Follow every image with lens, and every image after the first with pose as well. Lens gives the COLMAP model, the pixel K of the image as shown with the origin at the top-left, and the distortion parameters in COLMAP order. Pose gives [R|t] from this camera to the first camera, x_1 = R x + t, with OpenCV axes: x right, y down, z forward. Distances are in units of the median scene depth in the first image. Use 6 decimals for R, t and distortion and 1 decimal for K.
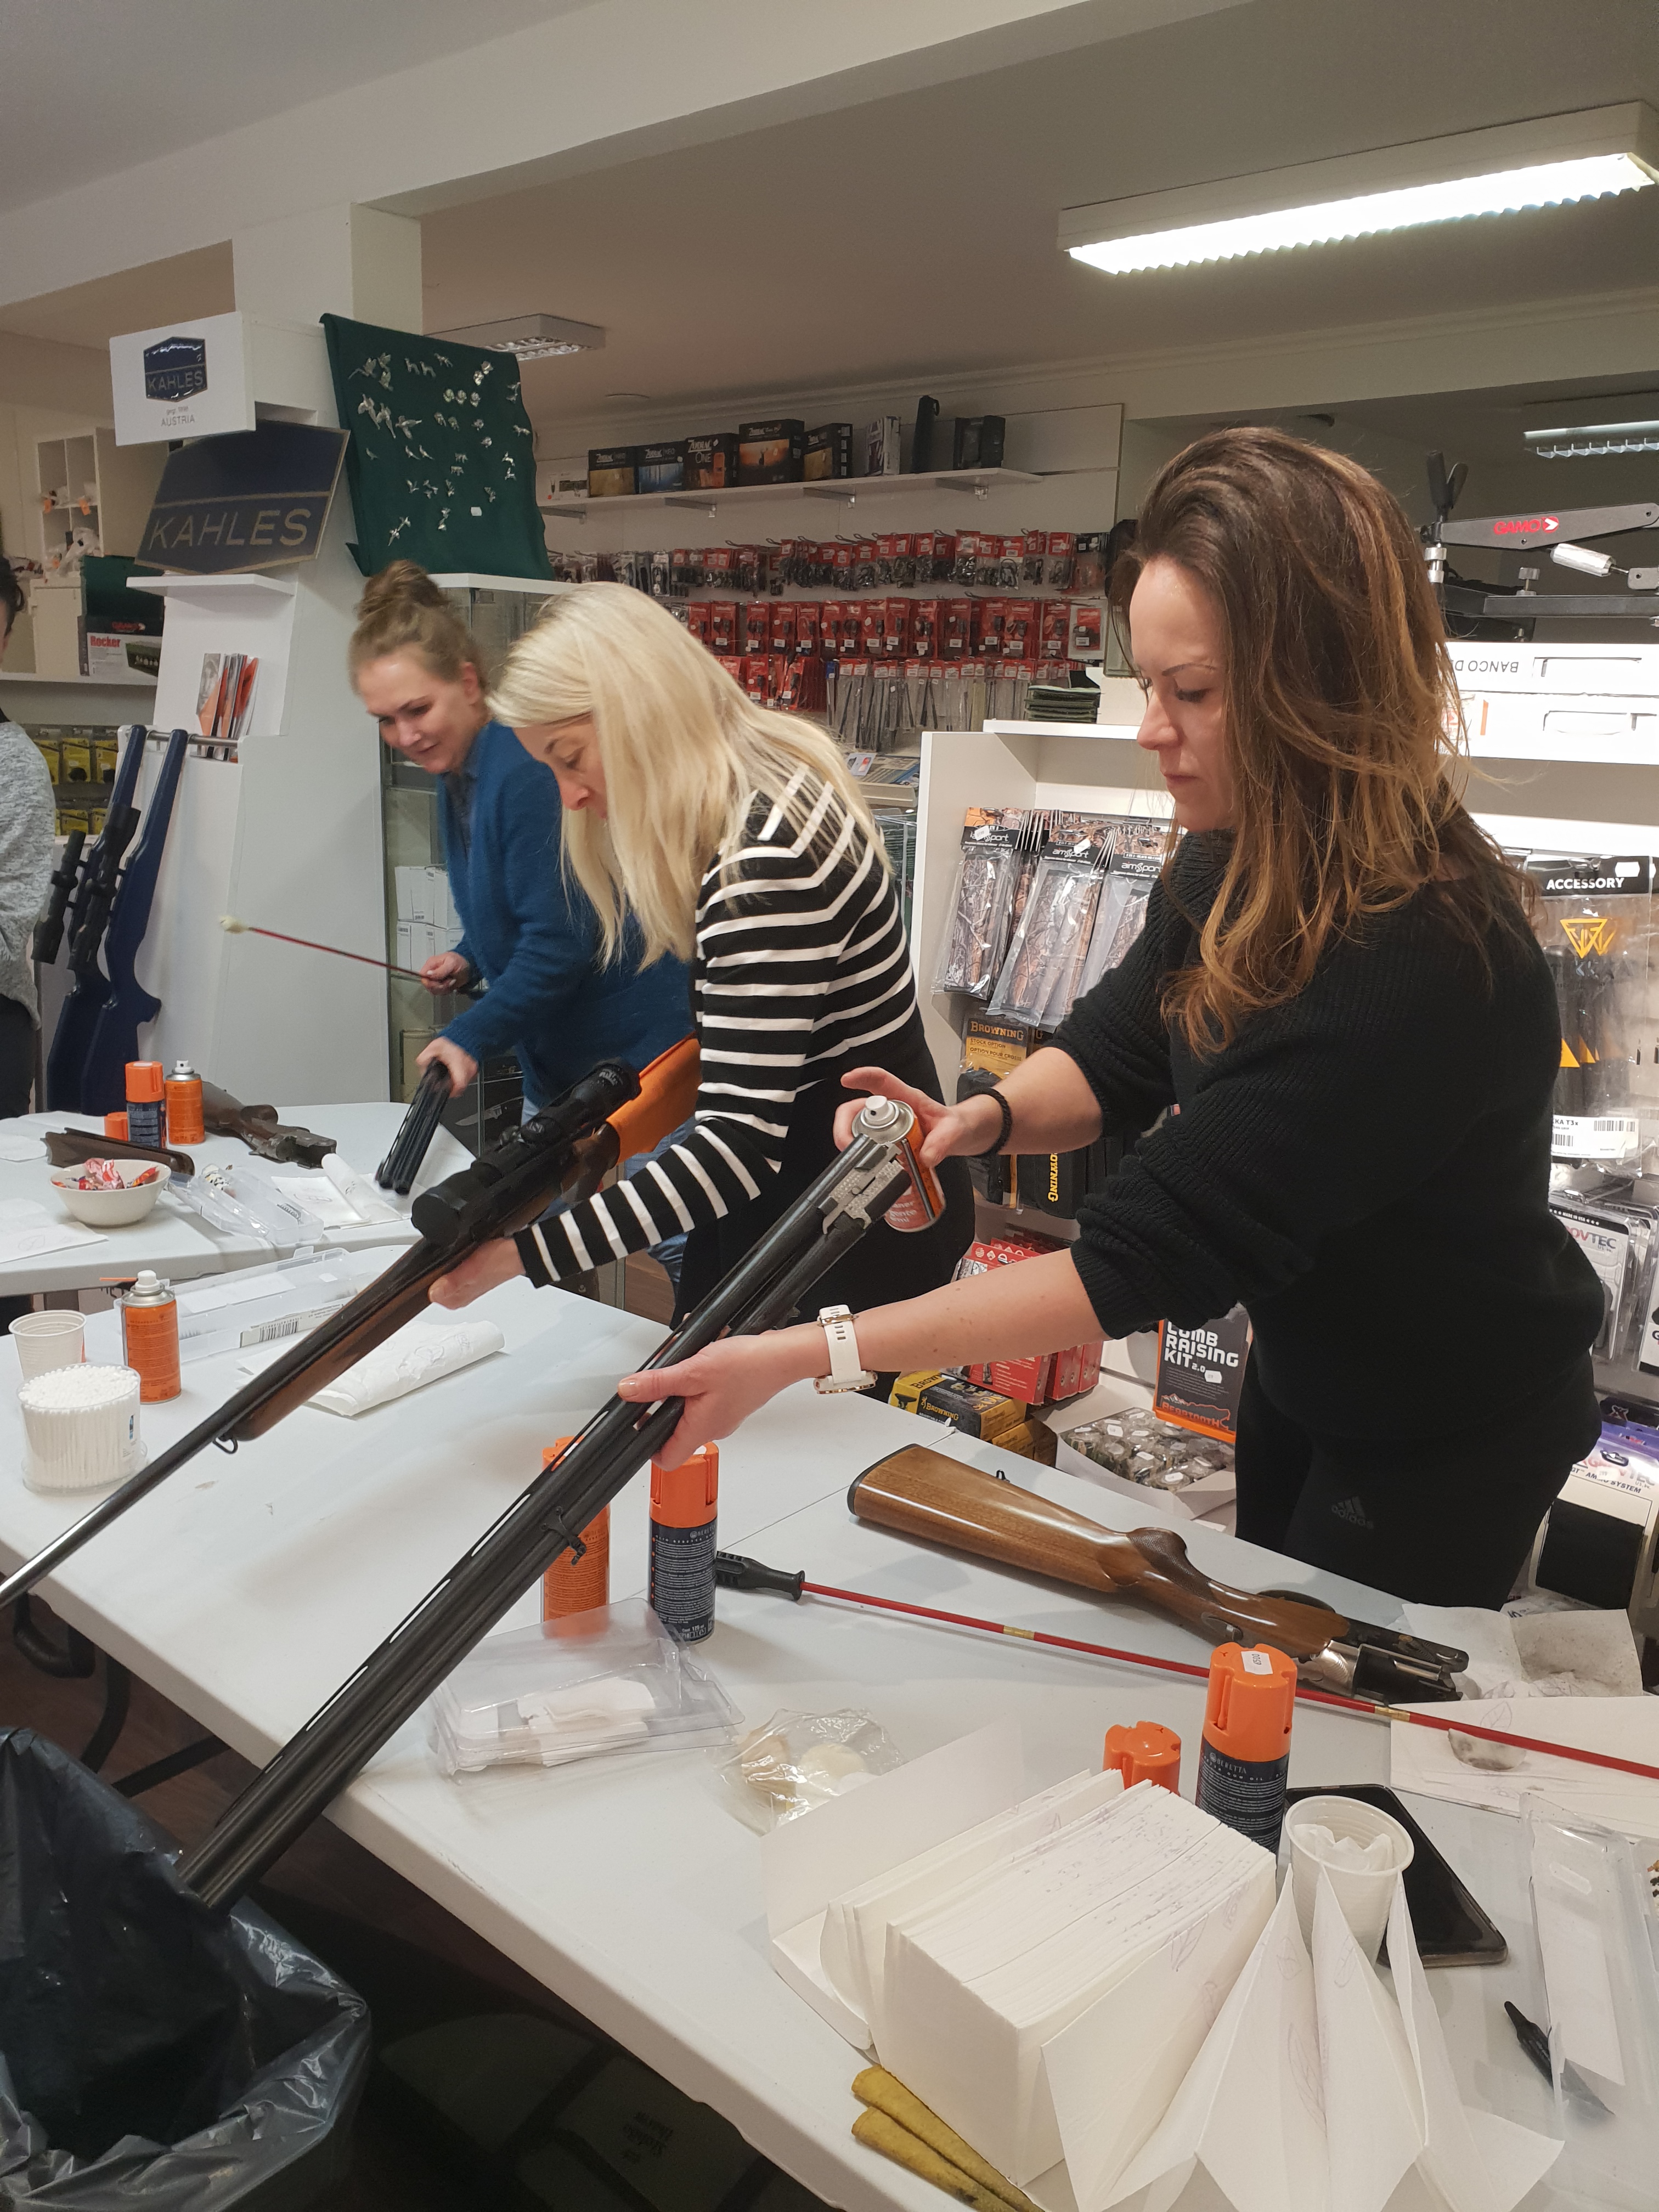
lens RADIAL K [[1698.1, 0, 829.5], [0, 1698.1, 1106.0], [0, 0, 1]] dist [0.002664, 0.009626]
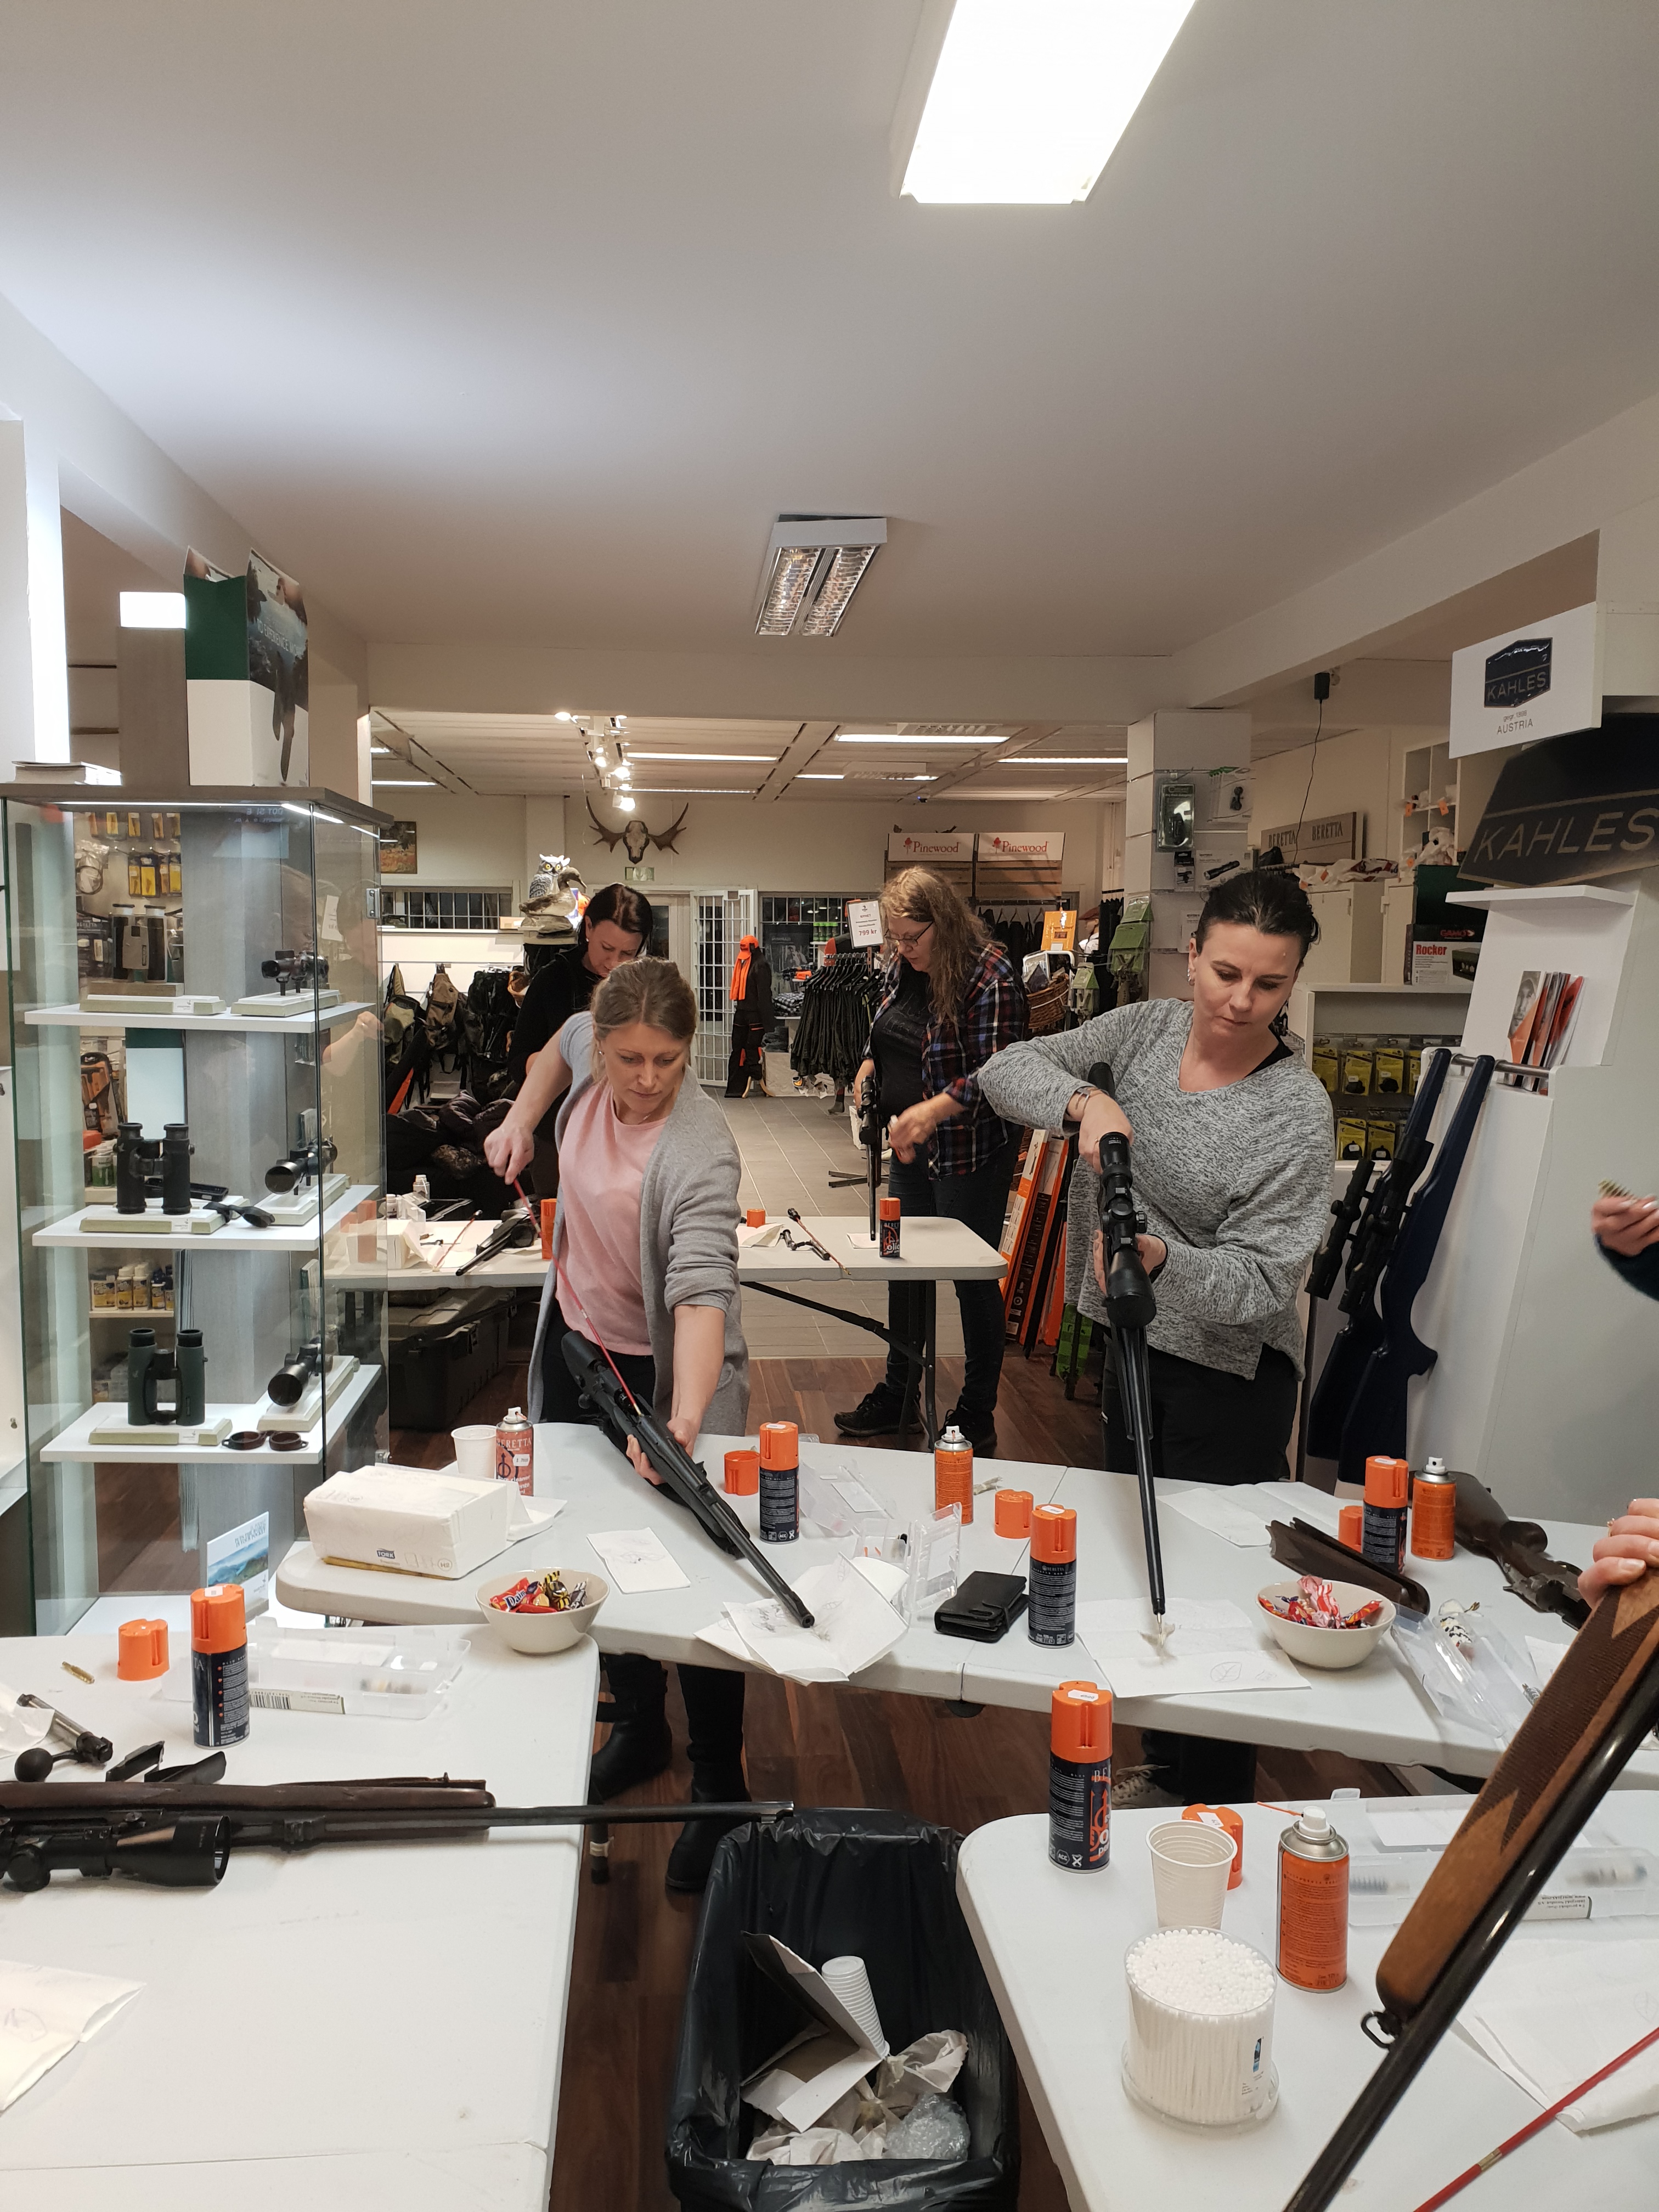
lens RADIAL K [[1649.2, 0, 827.0], [0, 1649.2, 1057.7], [0, 0, 1]] dist [0.048642, -0.149660]
pose [[0.720996, 0.022031, -0.692589, -0.028605], [-0.144794, 0.982220, -0.119490, -0.065934], [0.677642, 0.186435, 0.711367, 0.144756]]
